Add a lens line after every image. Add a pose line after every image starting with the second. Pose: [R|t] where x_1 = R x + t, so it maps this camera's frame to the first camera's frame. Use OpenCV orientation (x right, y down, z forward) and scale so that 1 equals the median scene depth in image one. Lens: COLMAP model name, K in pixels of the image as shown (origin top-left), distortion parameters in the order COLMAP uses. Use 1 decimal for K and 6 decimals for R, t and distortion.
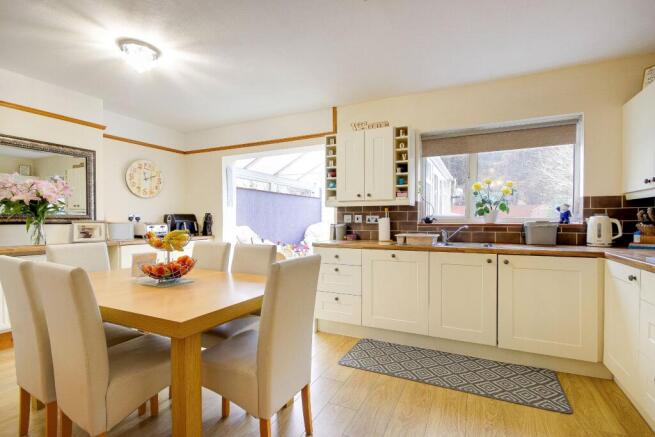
lens RADIAL K [[308.7, 0, 328.5], [0, 308.7, 221.7], [0, 0, 1]] dist [-0.007590, -0.000227]
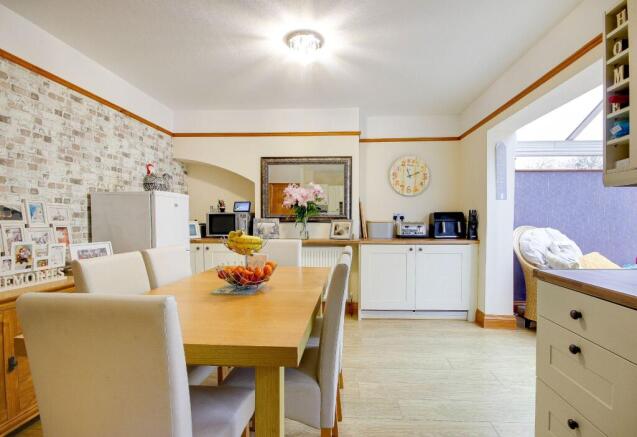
lens RADIAL K [[305.3, 0, 320.5], [0, 305.3, 223.3], [0, 0, 1]] dist [0.001357, -0.001002]
pose [[0.400779, 0.012442, -0.916090, 0.166749], [-0.005254, 0.999923, 0.011282, -0.002103], [0.916160, 0.000292, 0.400814, 0.384643]]
